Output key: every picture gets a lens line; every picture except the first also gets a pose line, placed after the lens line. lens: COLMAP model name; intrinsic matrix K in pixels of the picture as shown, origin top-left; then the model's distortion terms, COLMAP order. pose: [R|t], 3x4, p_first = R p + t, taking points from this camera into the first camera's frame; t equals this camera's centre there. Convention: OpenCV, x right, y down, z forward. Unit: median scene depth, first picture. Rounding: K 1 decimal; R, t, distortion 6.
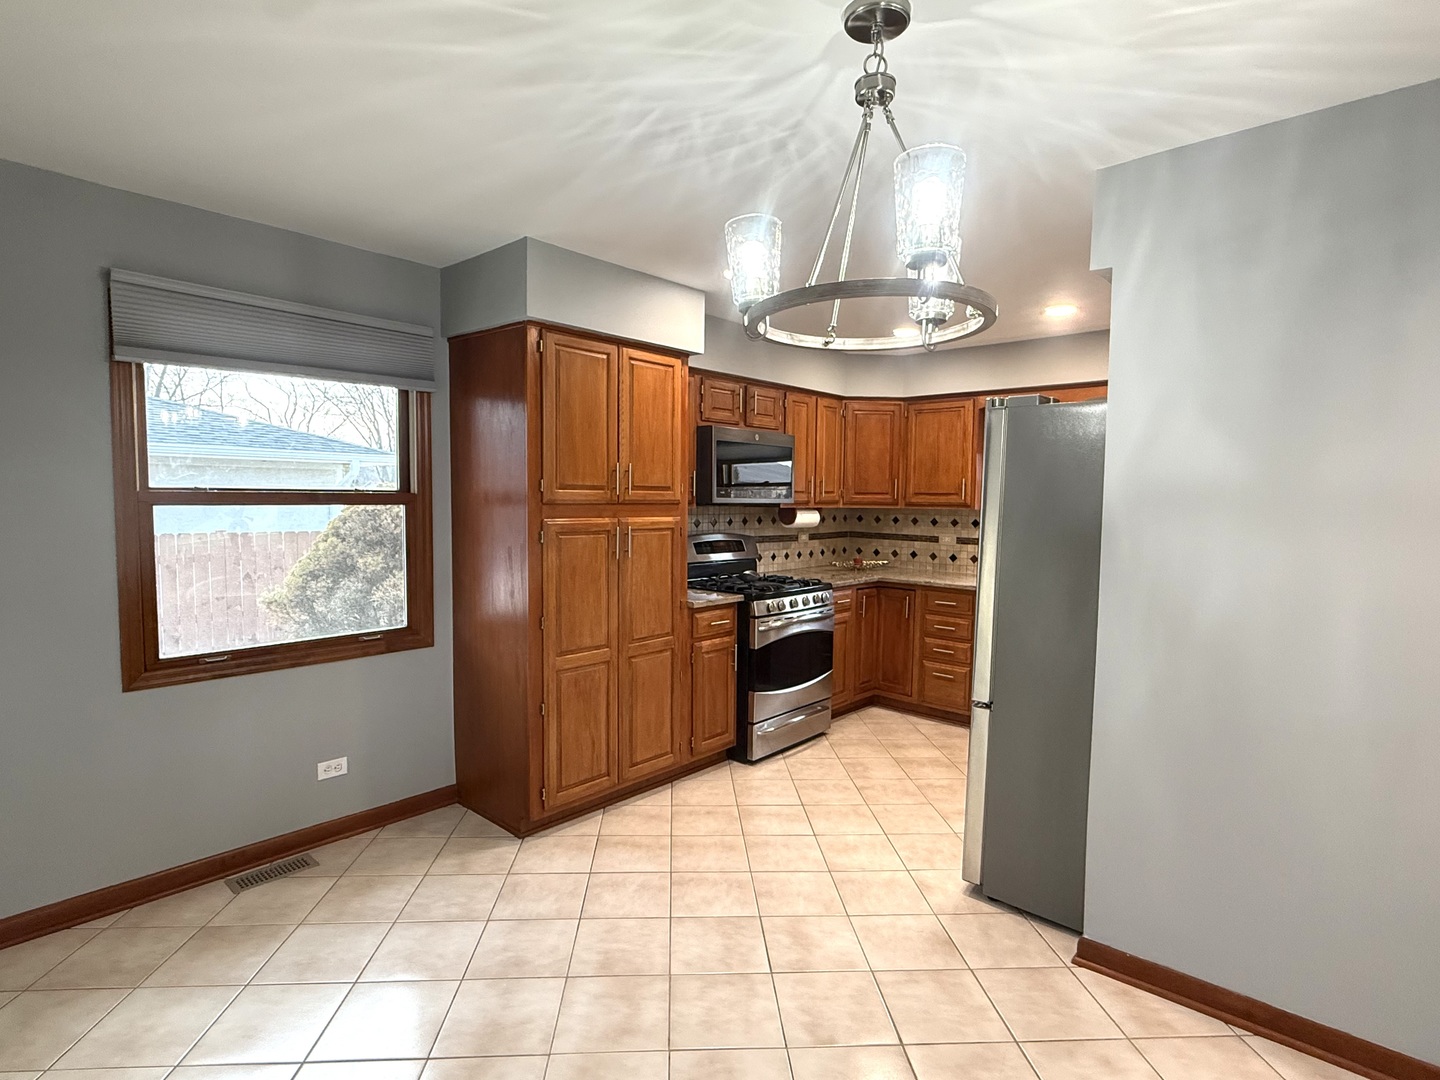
lens RADIAL K [[741.2, 0, 718.7], [0, 741.2, 546.4], [0, 0, 1]] dist [-0.001034, 0.000317]
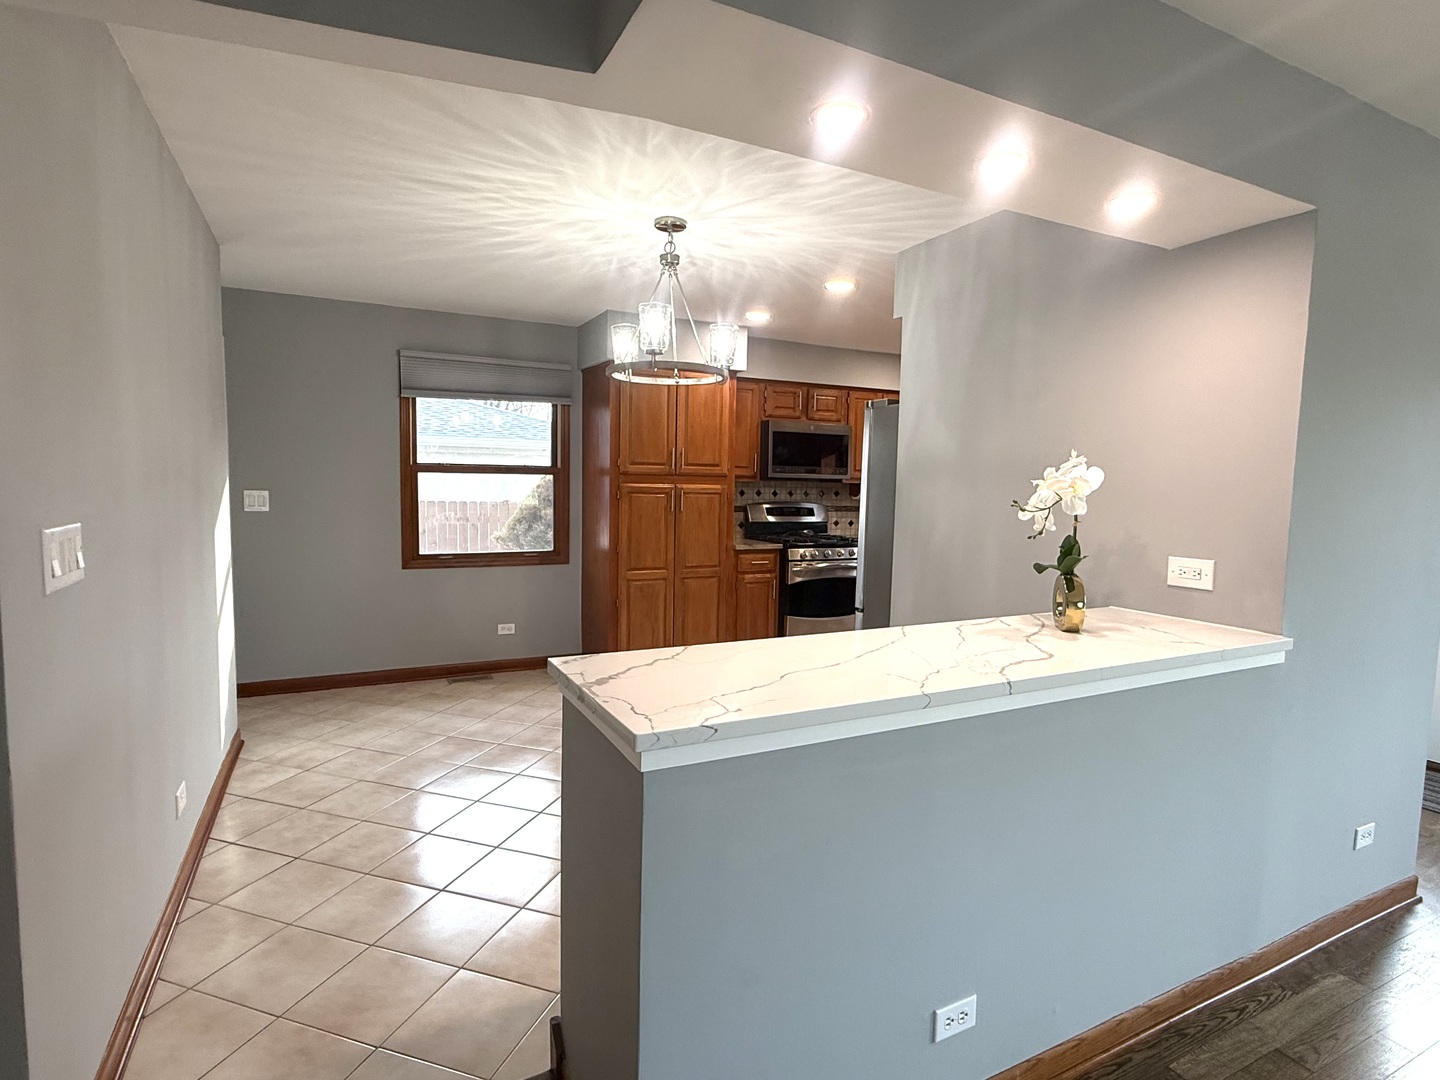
lens RADIAL K [[741.2, 0, 718.7], [0, 741.2, 546.4], [0, 0, 1]] dist [-0.001034, 0.000317]
pose [[0.932948, 0.039116, -0.357880, 0.416870], [-0.033173, 0.999191, 0.022733, 0.042673], [0.358480, -0.009336, 0.933491, -0.321361]]
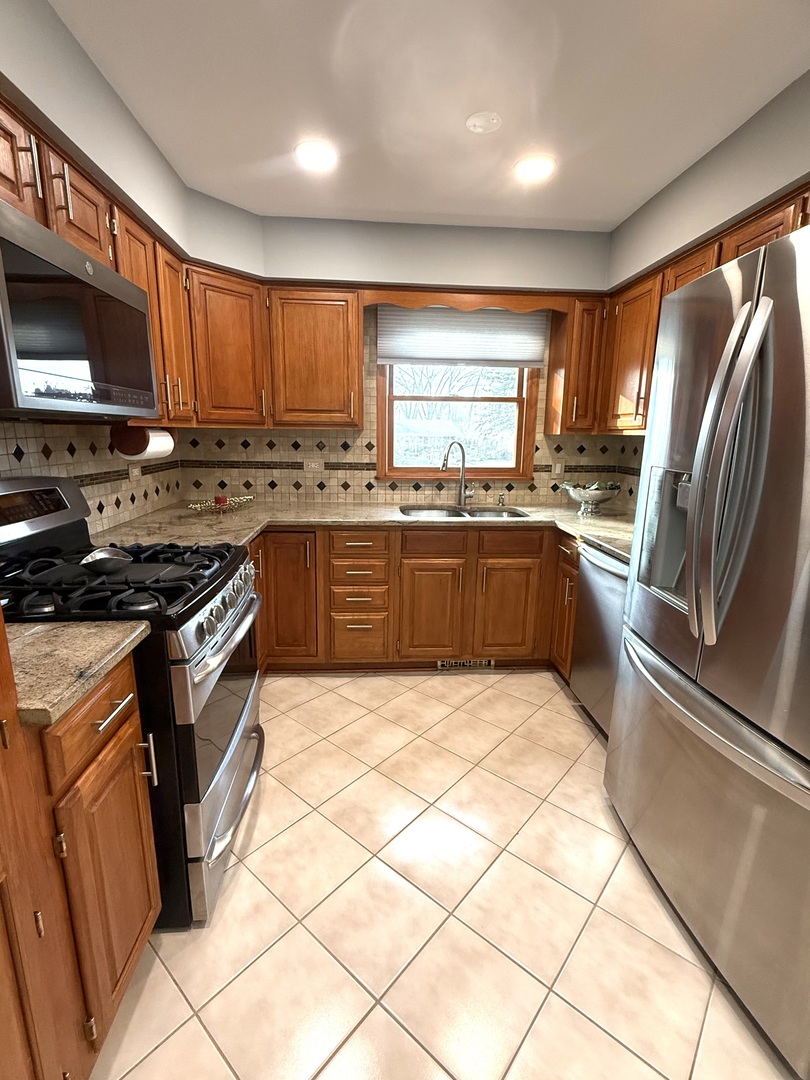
lens RADIAL K [[500.5, 0, 405.0], [0, 500.5, 540.0], [0, 0, 1]] dist [-0.001714, -0.000253]
pose [[0.694656, -0.153651, 0.702741, -0.063850], [0.042089, 0.983929, 0.173527, -0.028328], [-0.718110, -0.090964, 0.689959, 0.691846]]
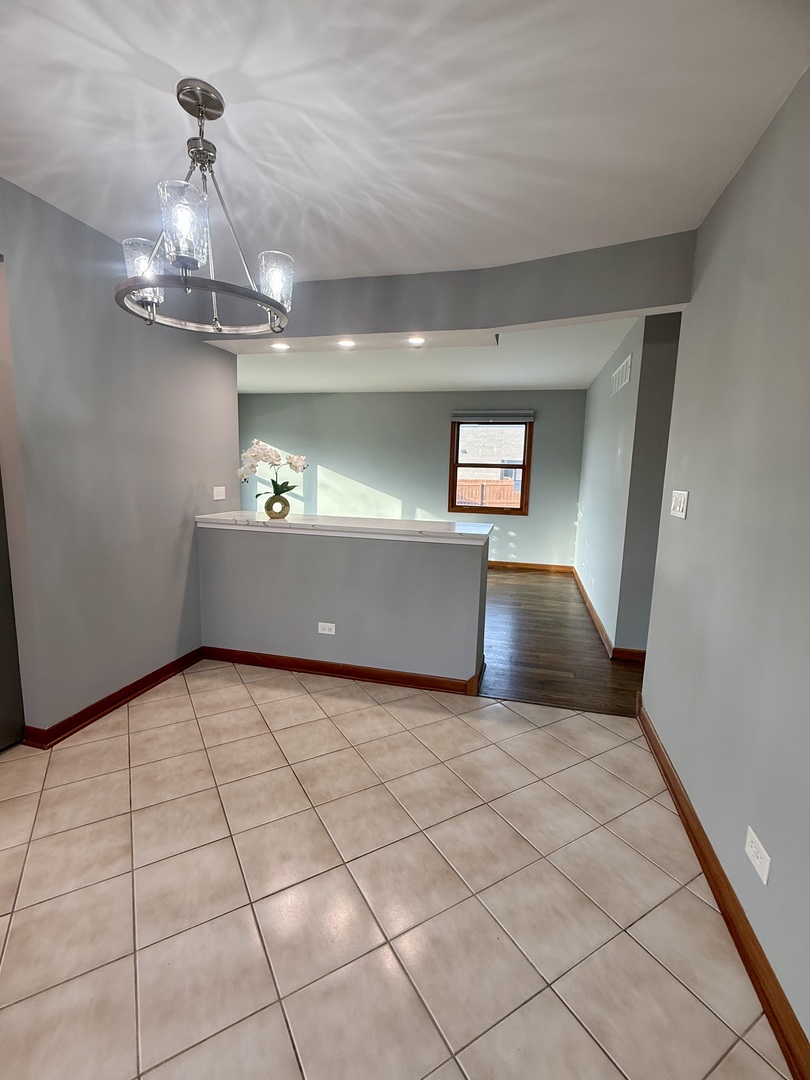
lens RADIAL K [[475.6, 0, 405.0], [0, 475.6, 540.0], [0, 0, 1]] dist [-0.001501, 0.000177]
pose [[-0.460496, -0.153911, 0.874217, -0.367095], [0.025302, 0.982177, 0.186246, -0.003808], [-0.887301, 0.107885, -0.448395, 0.446610]]
